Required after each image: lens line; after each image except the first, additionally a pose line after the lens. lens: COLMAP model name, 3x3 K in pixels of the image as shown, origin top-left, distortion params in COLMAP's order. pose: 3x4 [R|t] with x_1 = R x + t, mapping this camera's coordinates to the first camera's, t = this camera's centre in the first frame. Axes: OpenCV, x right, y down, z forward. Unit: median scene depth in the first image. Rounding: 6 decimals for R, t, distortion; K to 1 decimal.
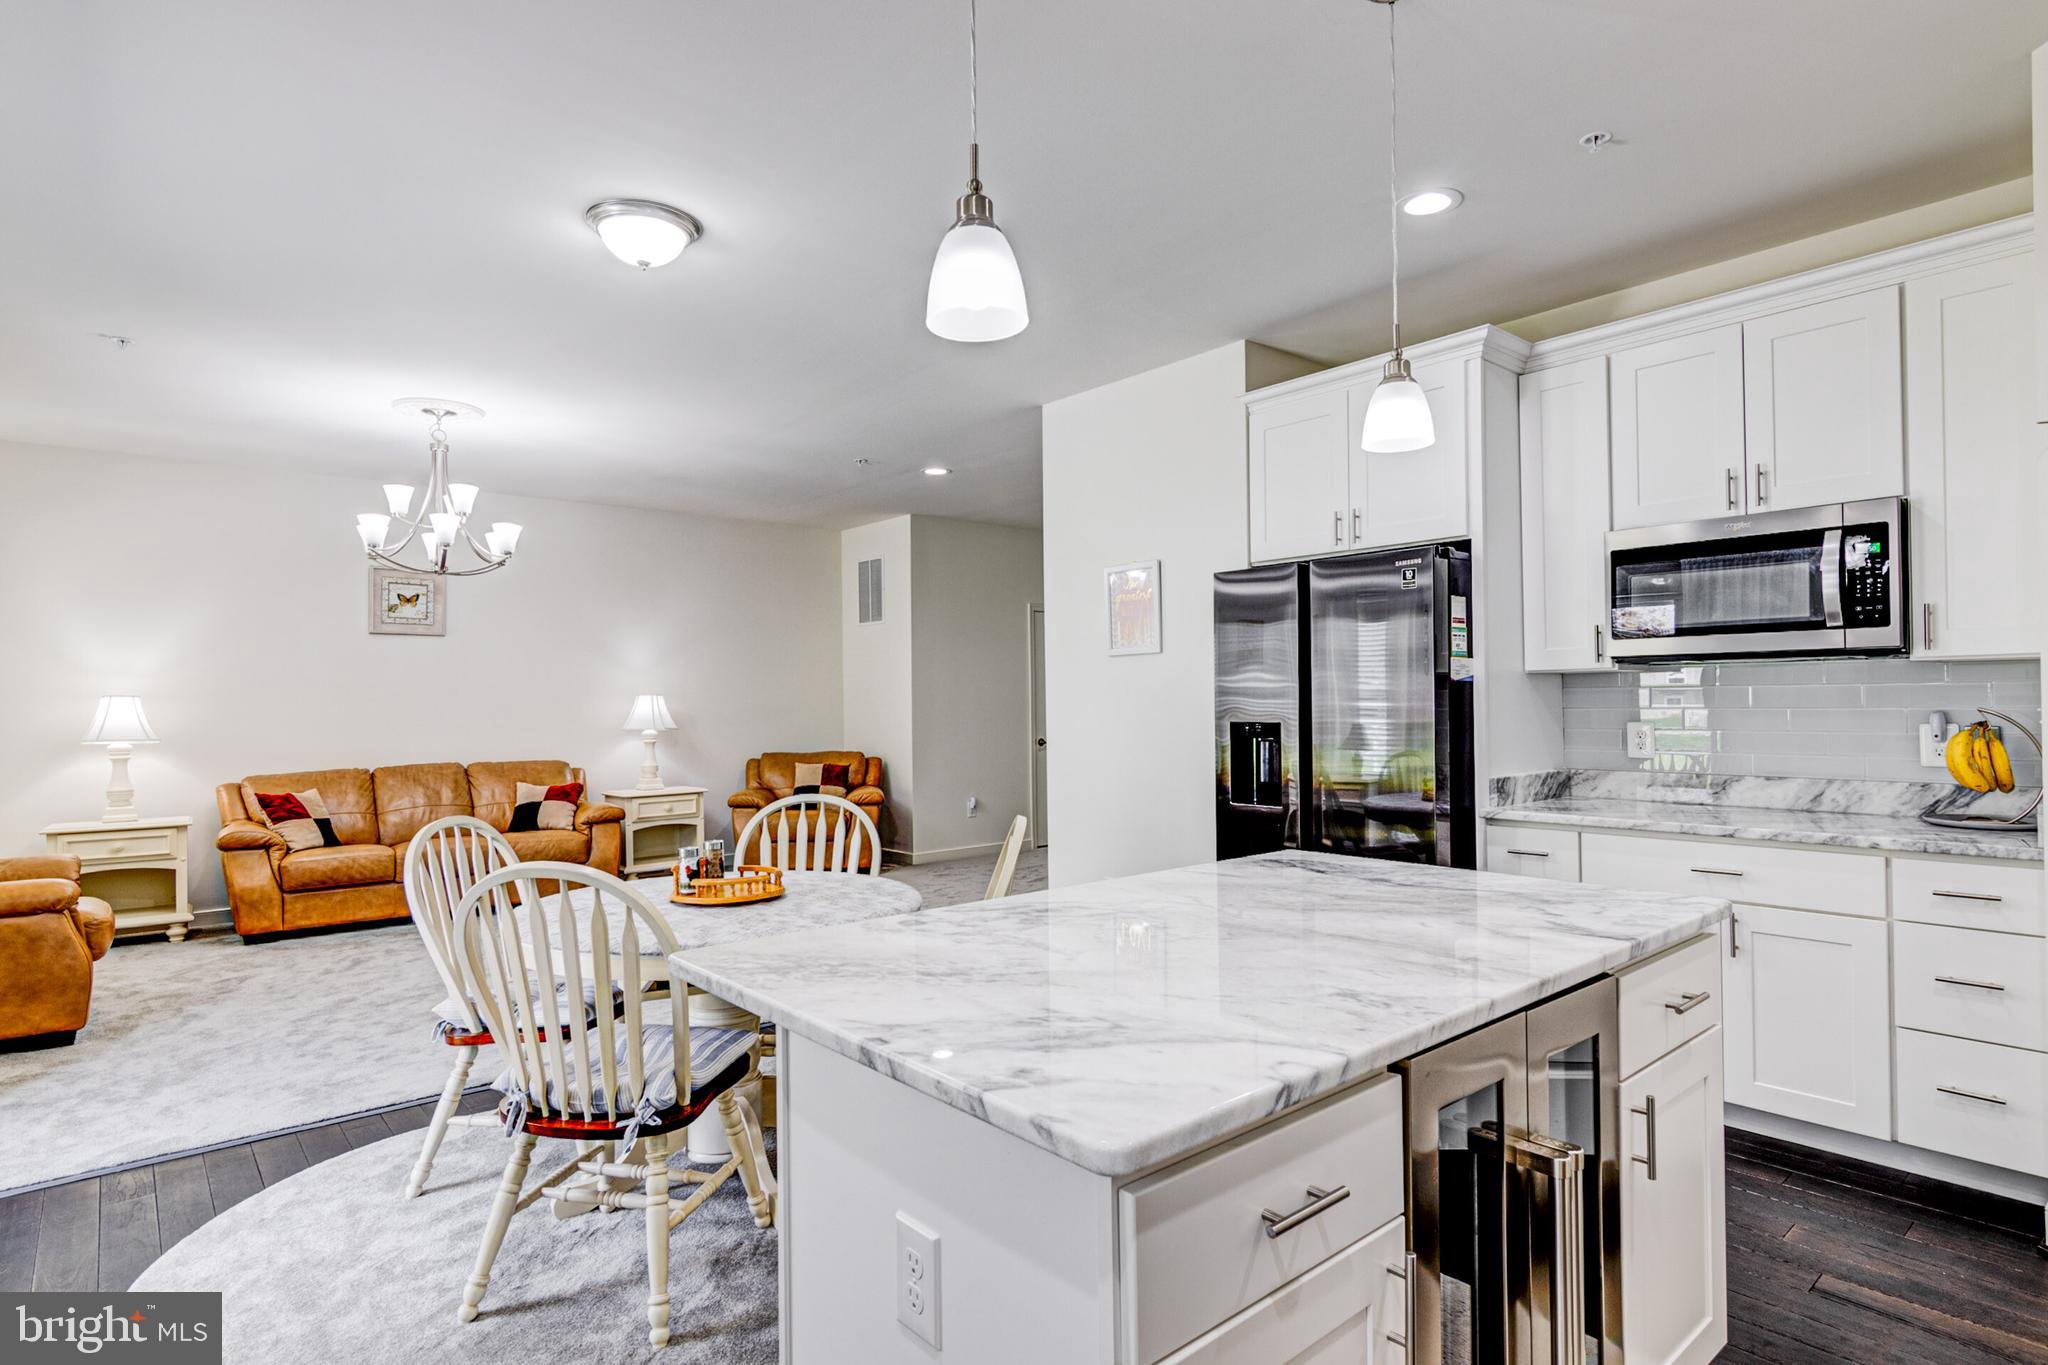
lens RADIAL K [[1074.4, 0, 1025.3], [0, 1074.4, 697.9], [0, 0, 1]] dist [-0.000138, -0.000503]
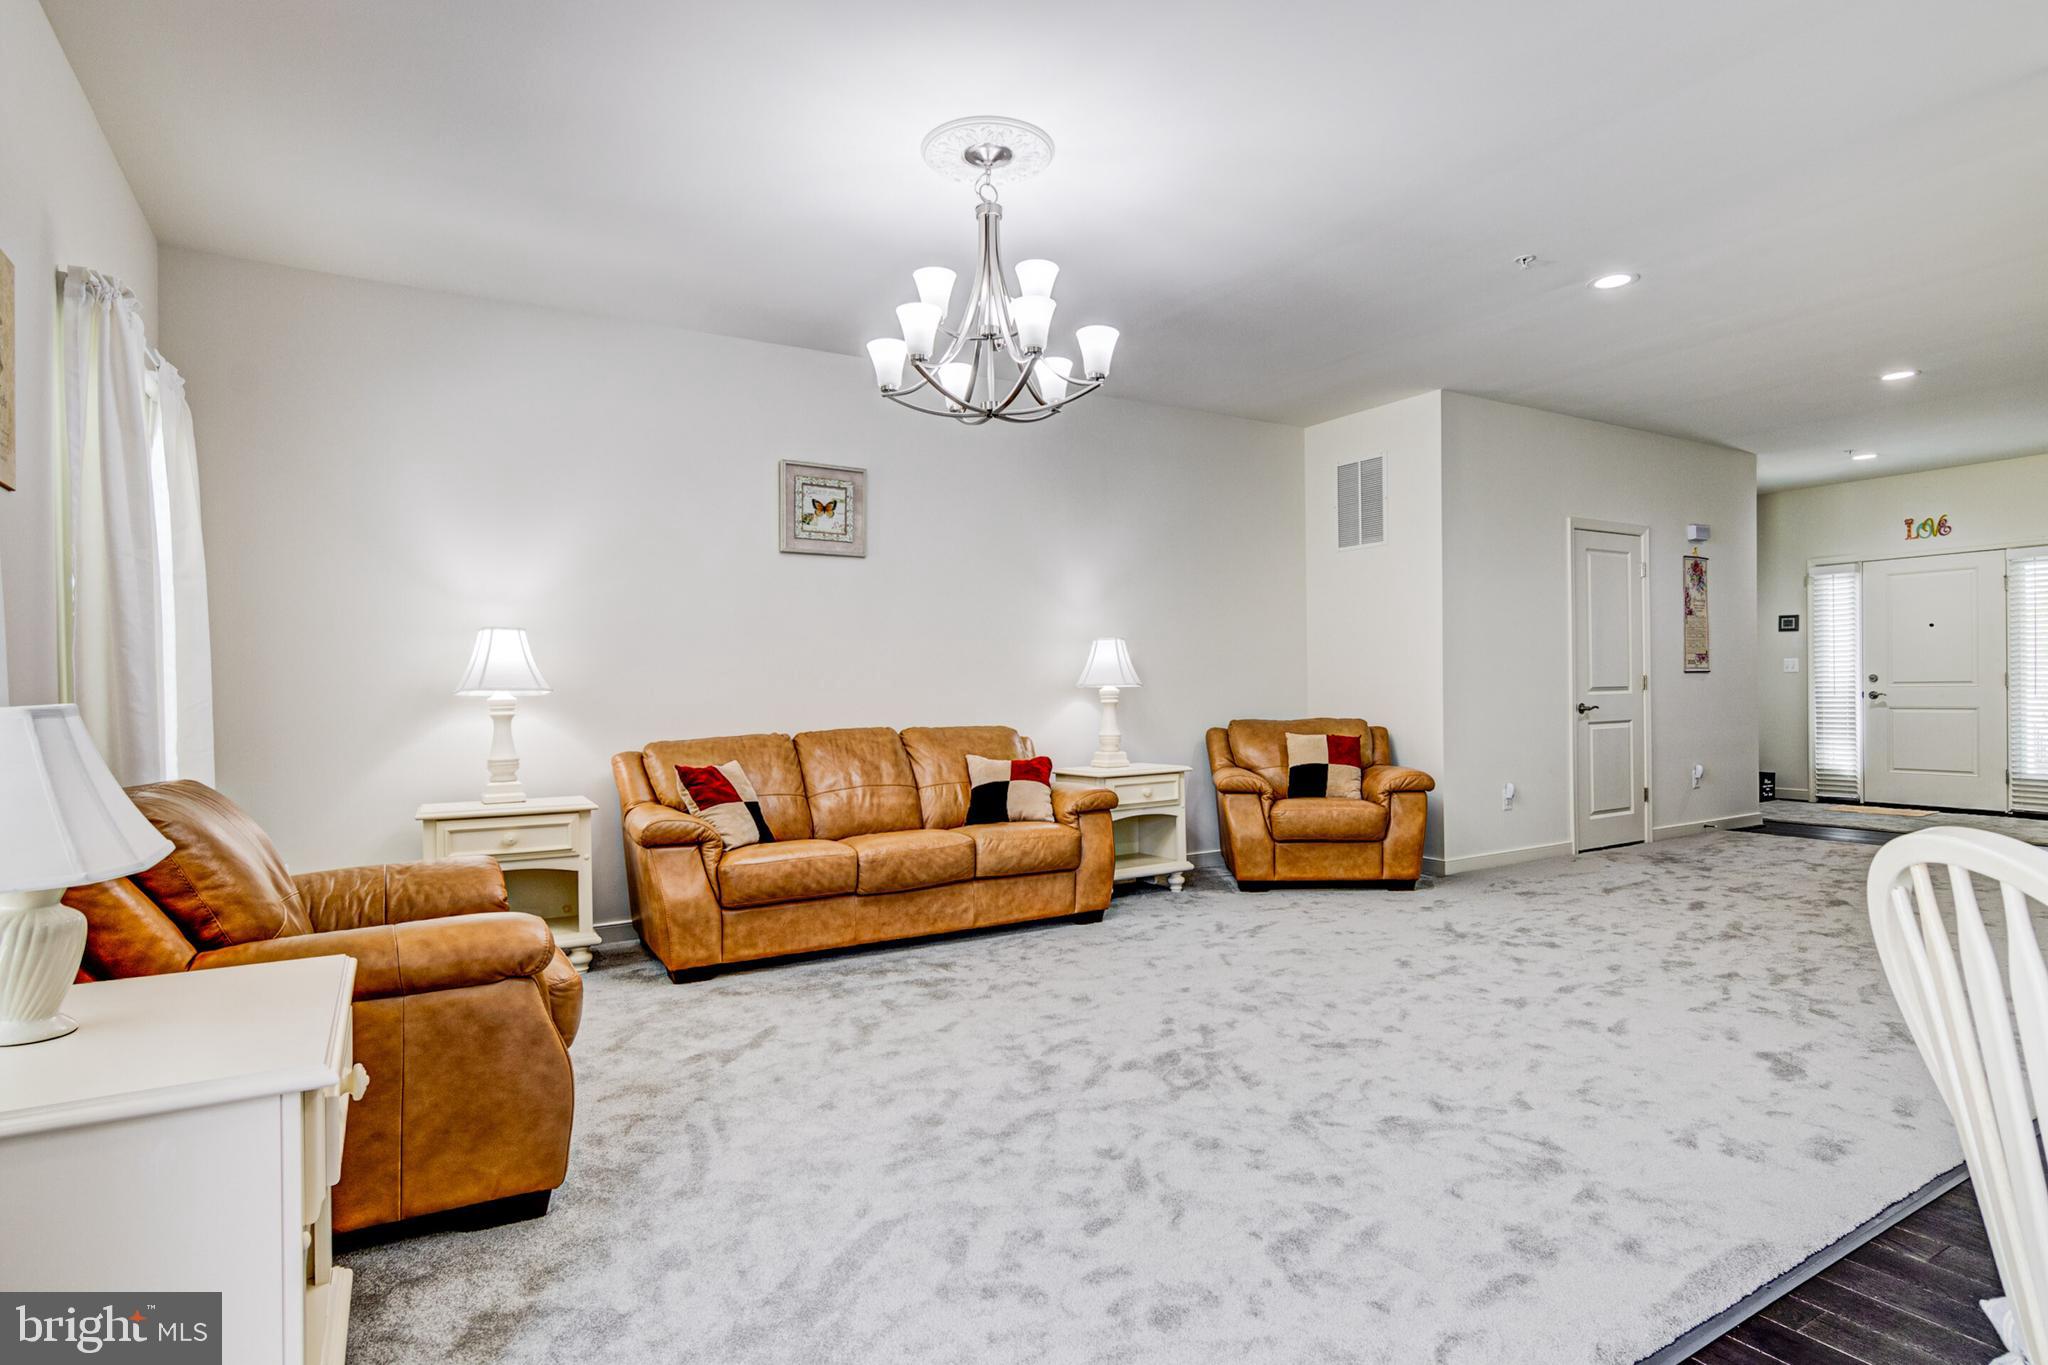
lens RADIAL K [[1089.2, 0, 1030.7], [0, 1089.2, 690.3], [0, 0, 1]] dist [-0.001089, -0.000630]
pose [[0.986934, -0.001552, -0.161117, -0.360079], [0.003016, 0.999956, 0.008844, 0.032883], [0.161097, -0.009214, 0.986896, 0.321619]]
